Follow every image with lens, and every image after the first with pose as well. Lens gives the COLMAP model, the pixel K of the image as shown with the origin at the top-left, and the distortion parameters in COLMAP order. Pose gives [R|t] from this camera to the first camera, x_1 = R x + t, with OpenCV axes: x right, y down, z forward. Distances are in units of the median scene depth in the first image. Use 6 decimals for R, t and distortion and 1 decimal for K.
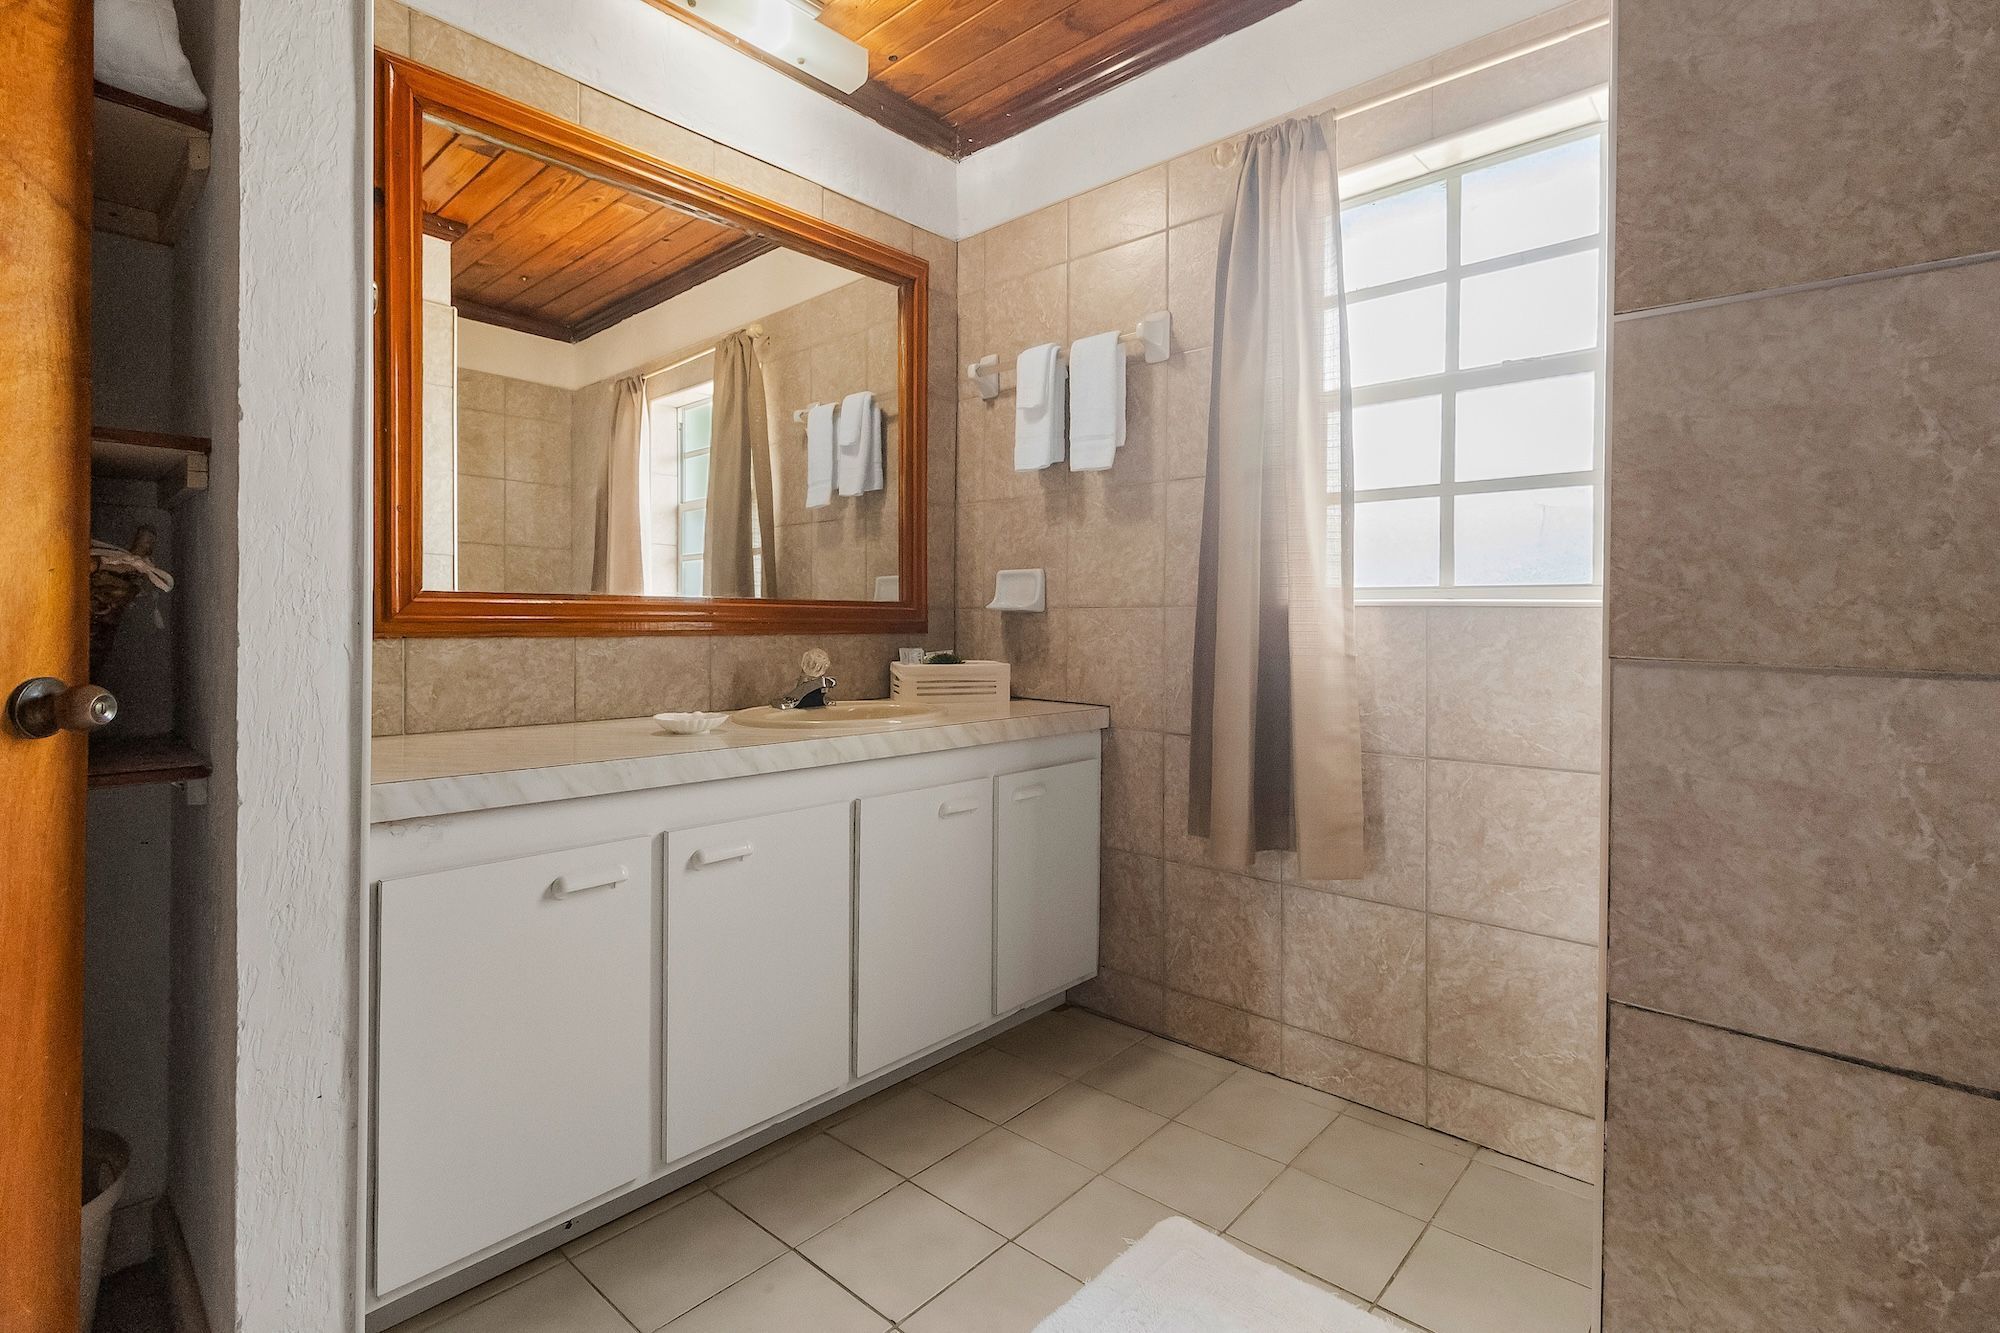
lens RADIAL K [[950.6, 0, 1000.0], [0, 950.6, 625.3], [0, 0, 1]] dist [0.002483, -0.000005]
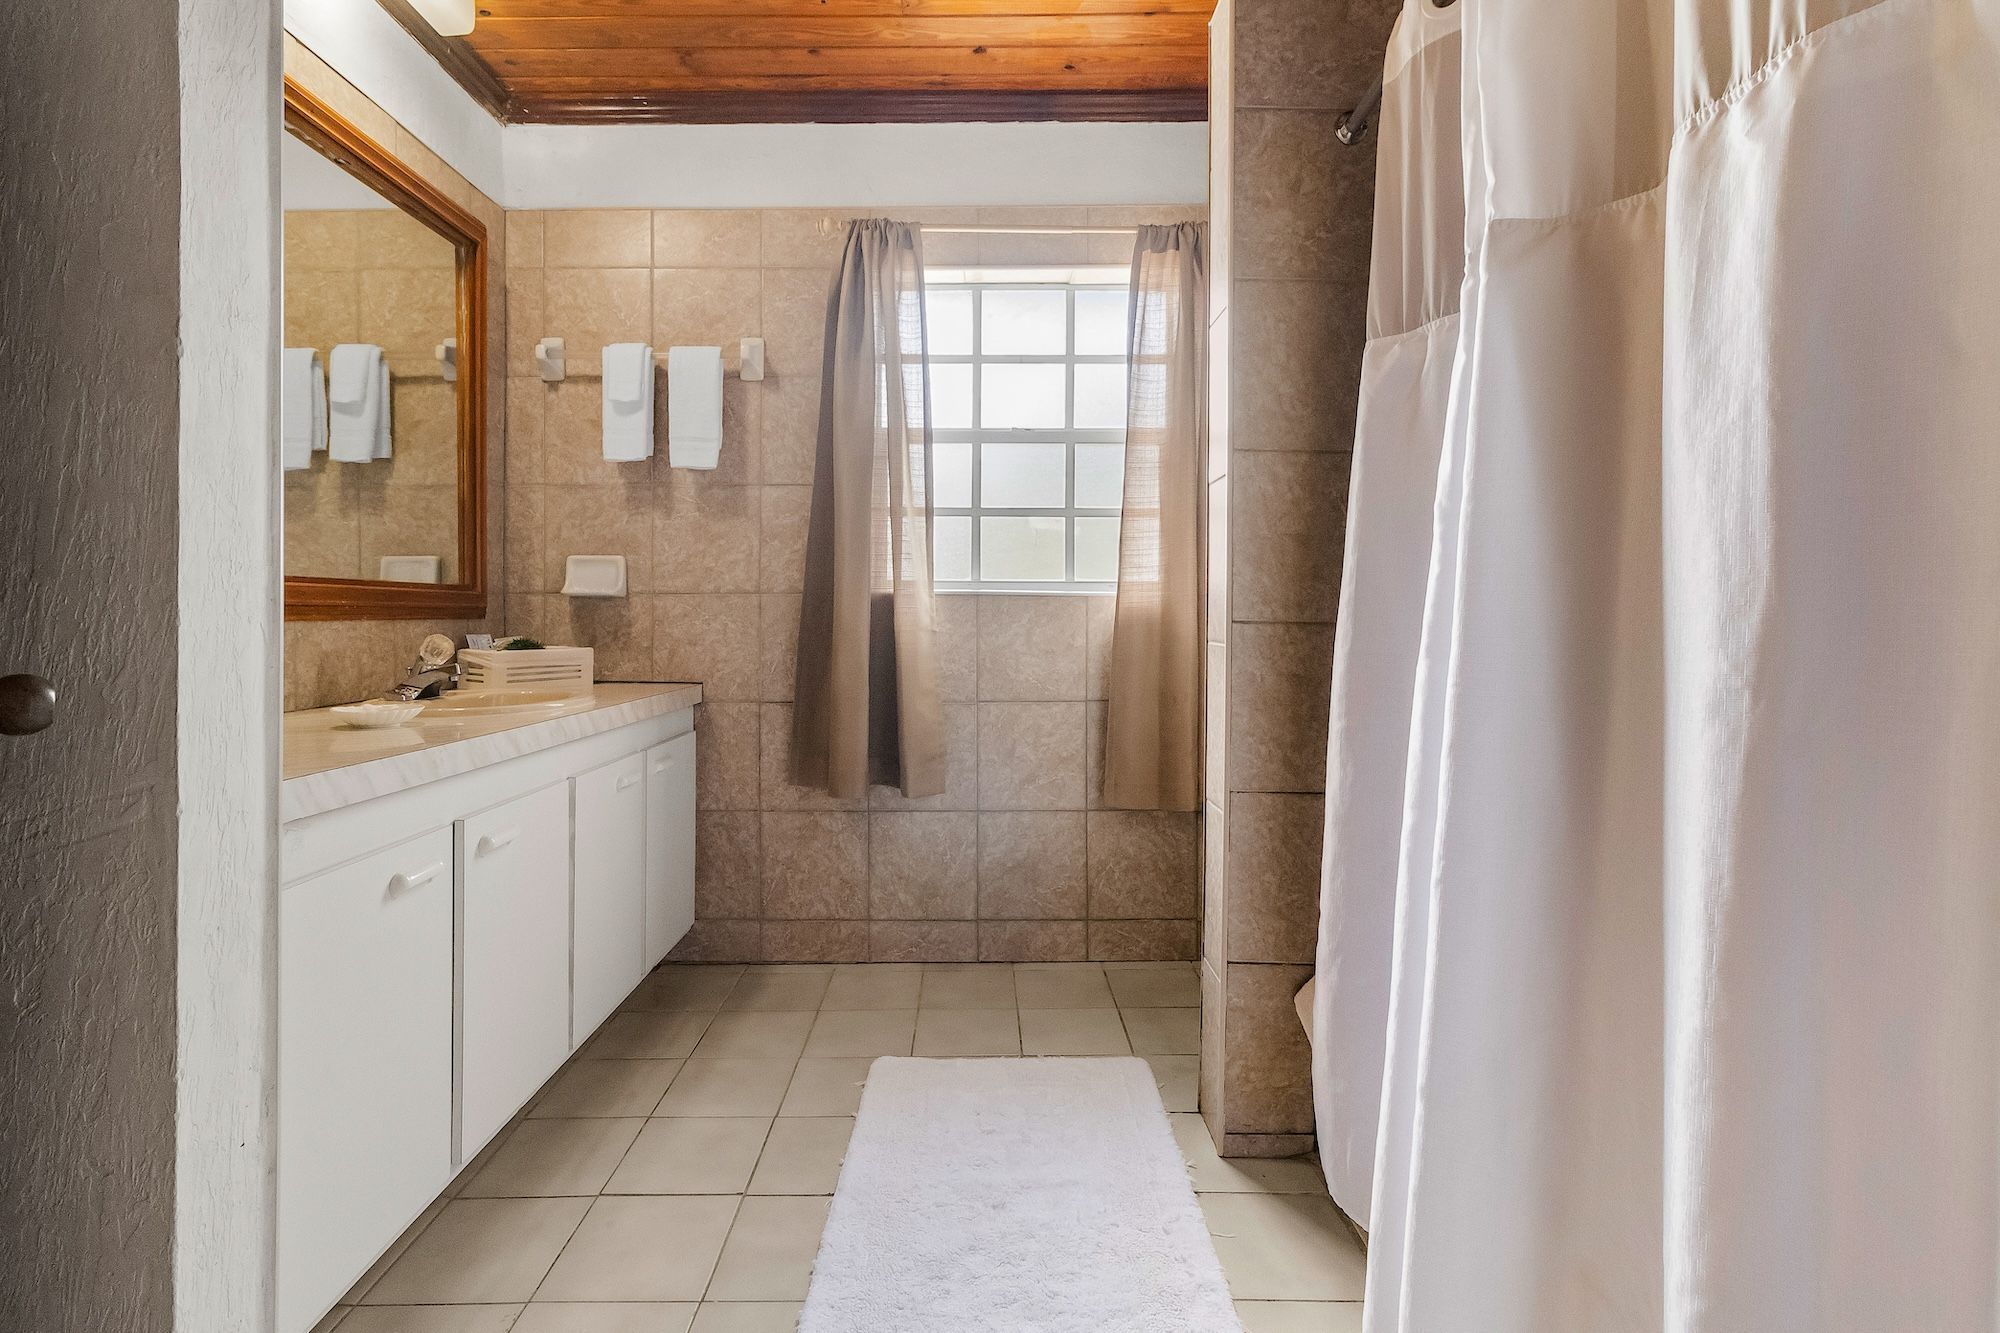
lens RADIAL K [[950.6, 0, 1000.0], [0, 950.6, 625.3], [0, 0, 1]] dist [0.002483, -0.000005]
pose [[0.735878, -0.011231, 0.677021, -0.394227], [0.005219, 0.999927, 0.010914, 0.008111], [-0.677094, -0.004498, 0.735883, -0.051760]]
